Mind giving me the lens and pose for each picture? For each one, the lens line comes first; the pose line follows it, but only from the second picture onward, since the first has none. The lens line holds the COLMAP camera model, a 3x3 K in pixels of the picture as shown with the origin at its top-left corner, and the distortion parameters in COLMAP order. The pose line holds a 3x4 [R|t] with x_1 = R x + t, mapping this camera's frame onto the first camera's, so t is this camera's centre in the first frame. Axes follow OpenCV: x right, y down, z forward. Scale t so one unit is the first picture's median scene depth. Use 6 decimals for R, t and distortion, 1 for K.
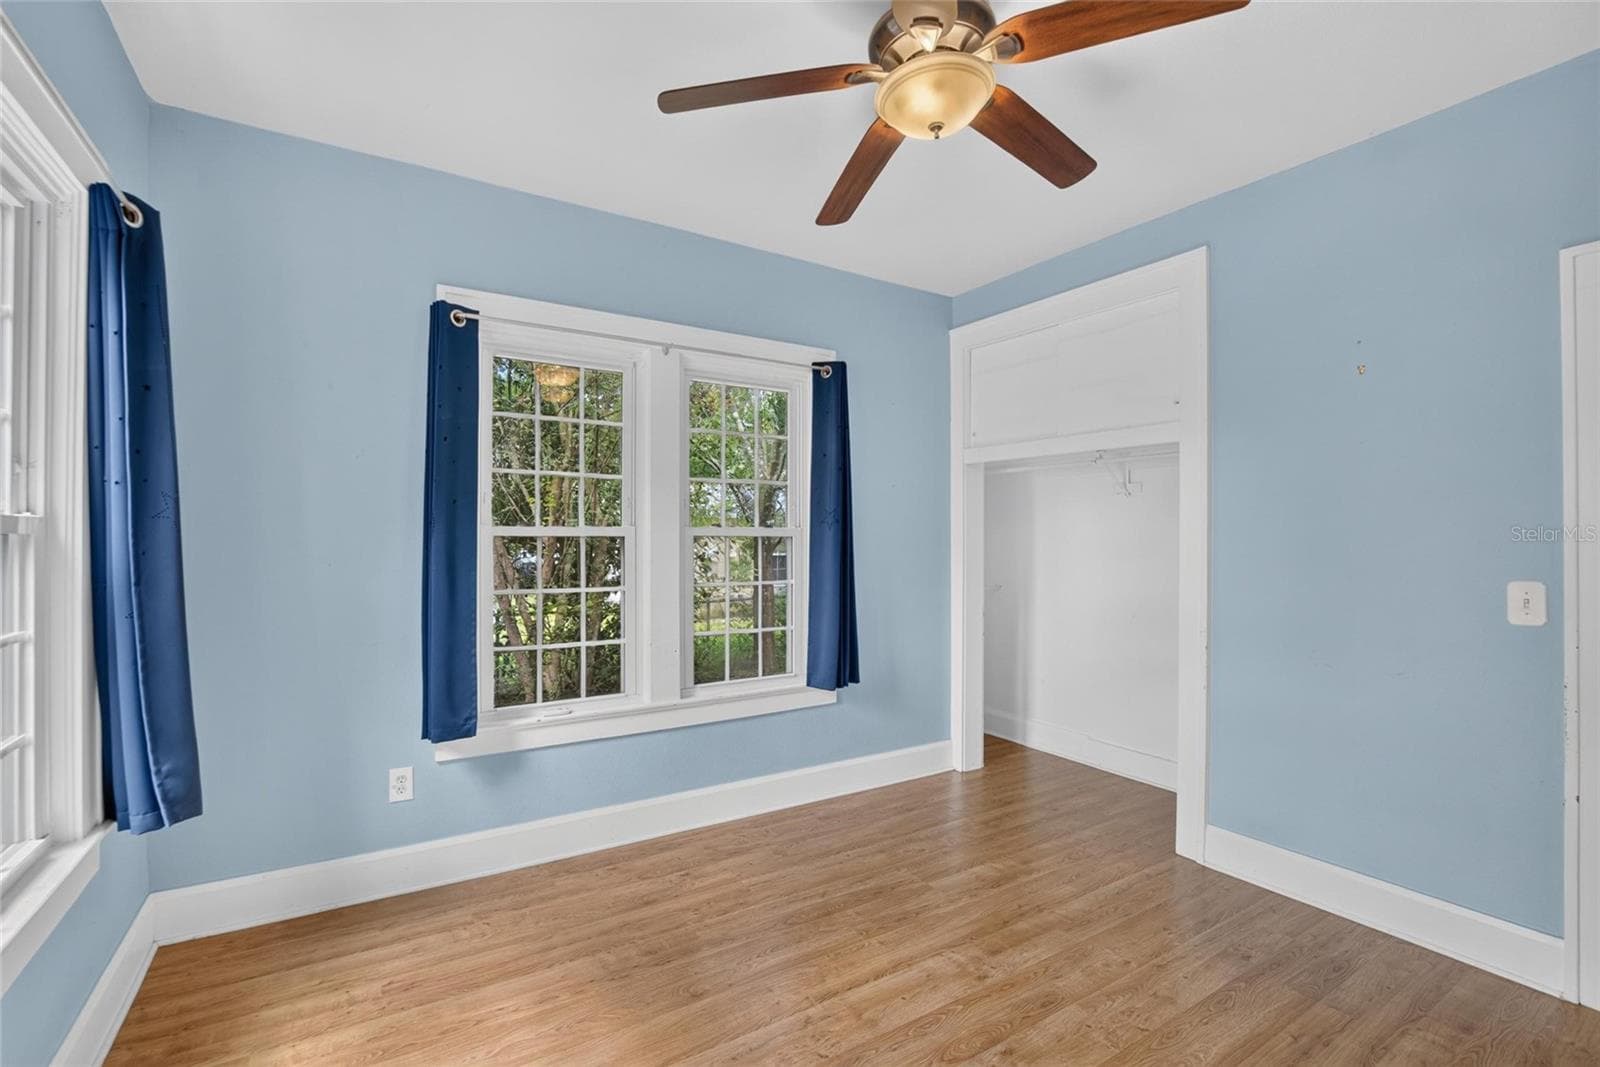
lens RADIAL K [[705.0, 0, 800.0], [0, 705.0, 533.5], [0, 0, 1]] dist [-0.025882, 0.000353]
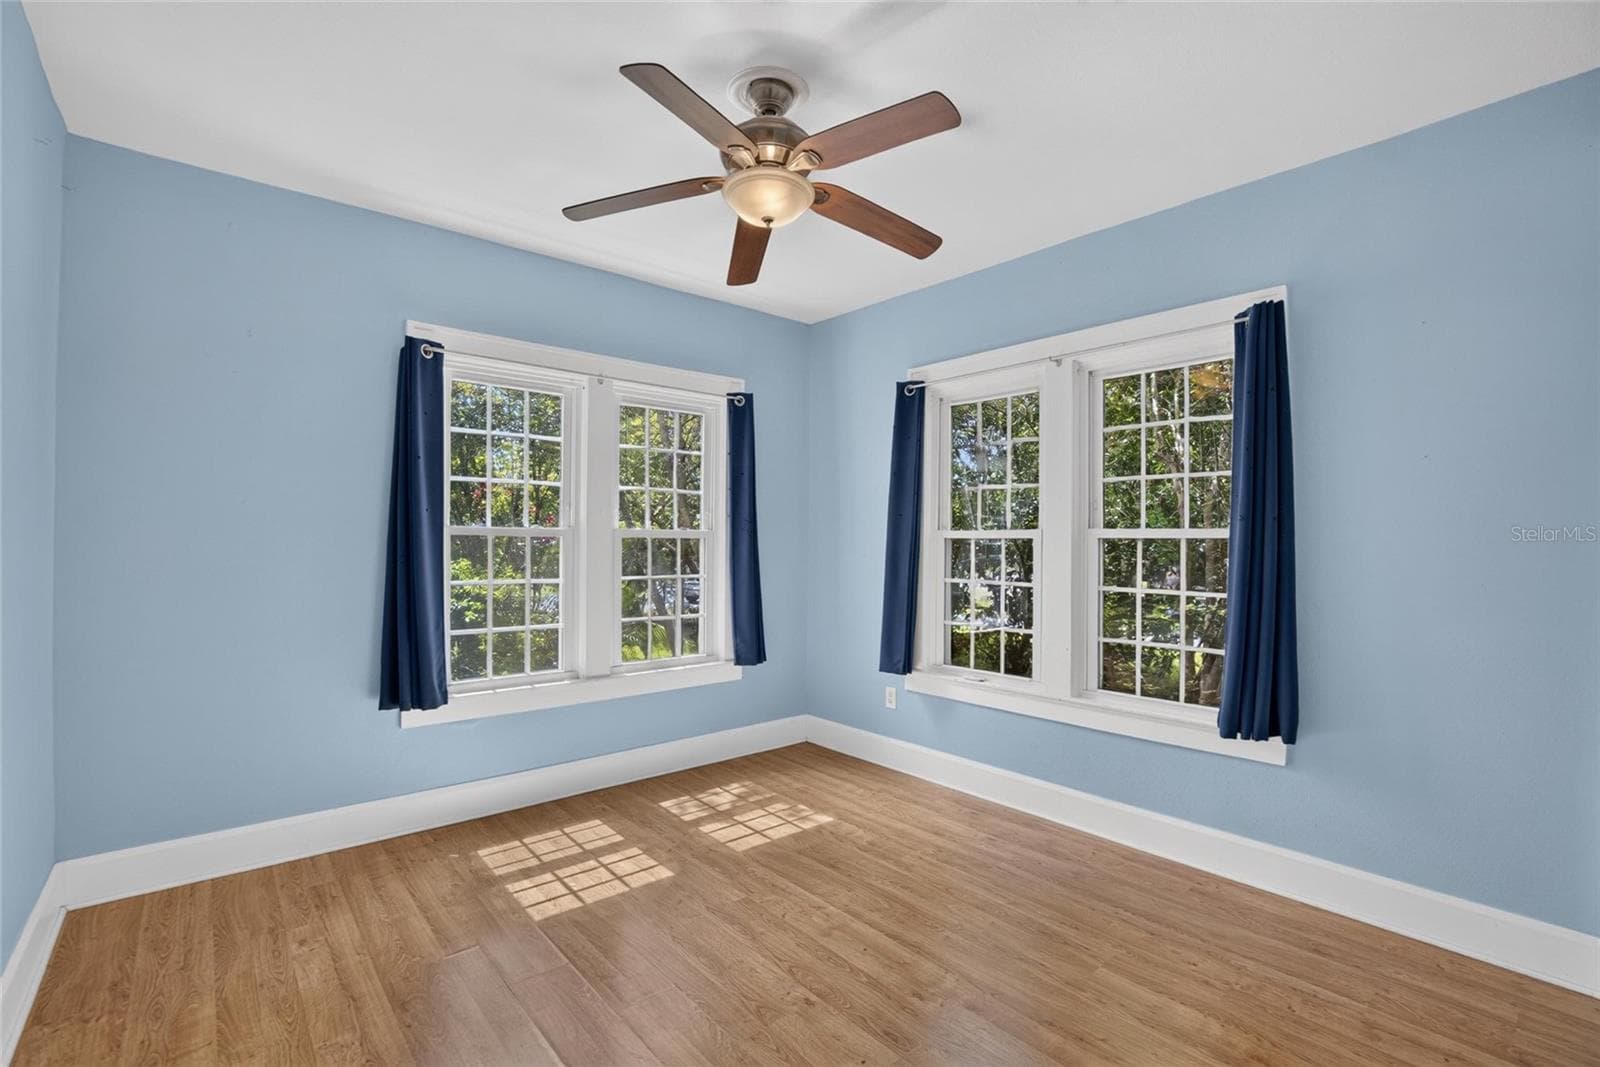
lens RADIAL K [[705.0, 0, 800.0], [0, 705.0, 533.5], [0, 0, 1]] dist [-0.025882, 0.000353]
pose [[0.159932, -0.007309, -0.987101, 0.952005], [0.004226, 0.999968, -0.006720, 0.001802], [0.987119, -0.003097, 0.159958, 0.546123]]
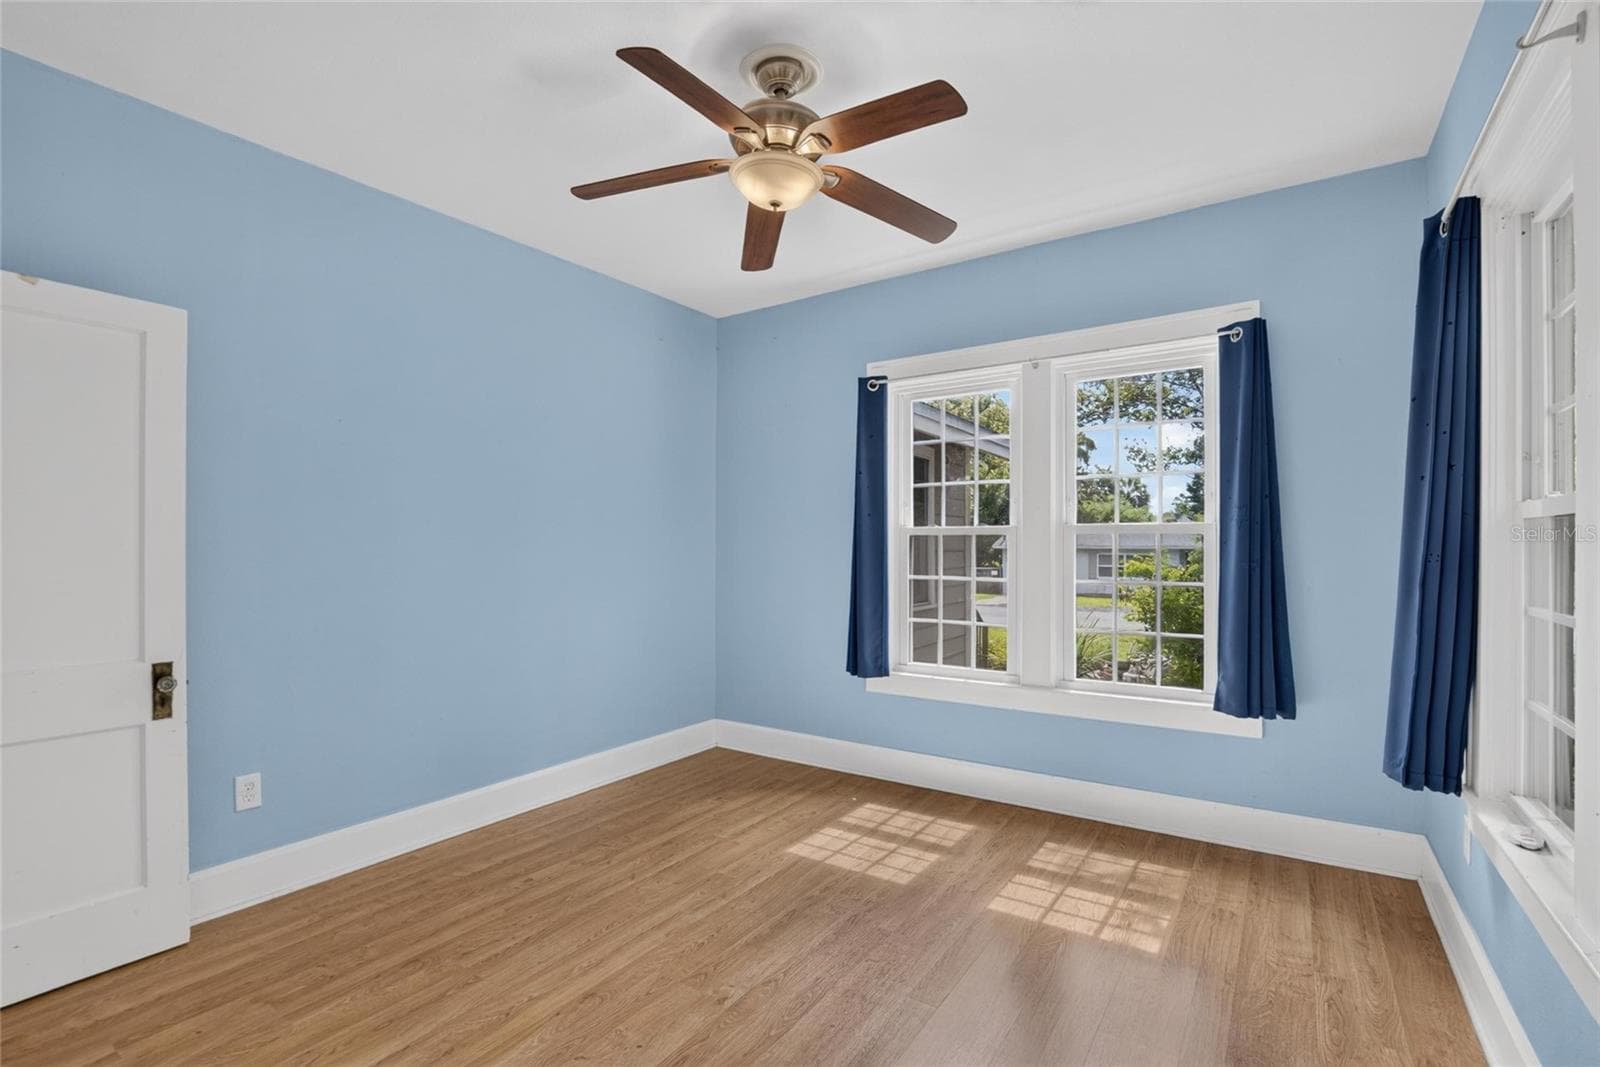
lens RADIAL K [[729.7, 0, 810.7], [0, 729.7, 549.9], [0, 0, 1]] dist [-0.028314, -0.000068]
pose [[-0.908269, 0.002557, -0.418378, 0.436619], [0.006473, 0.999948, -0.007941, 0.032982], [0.418336, -0.009921, -0.908238, 1.416596]]
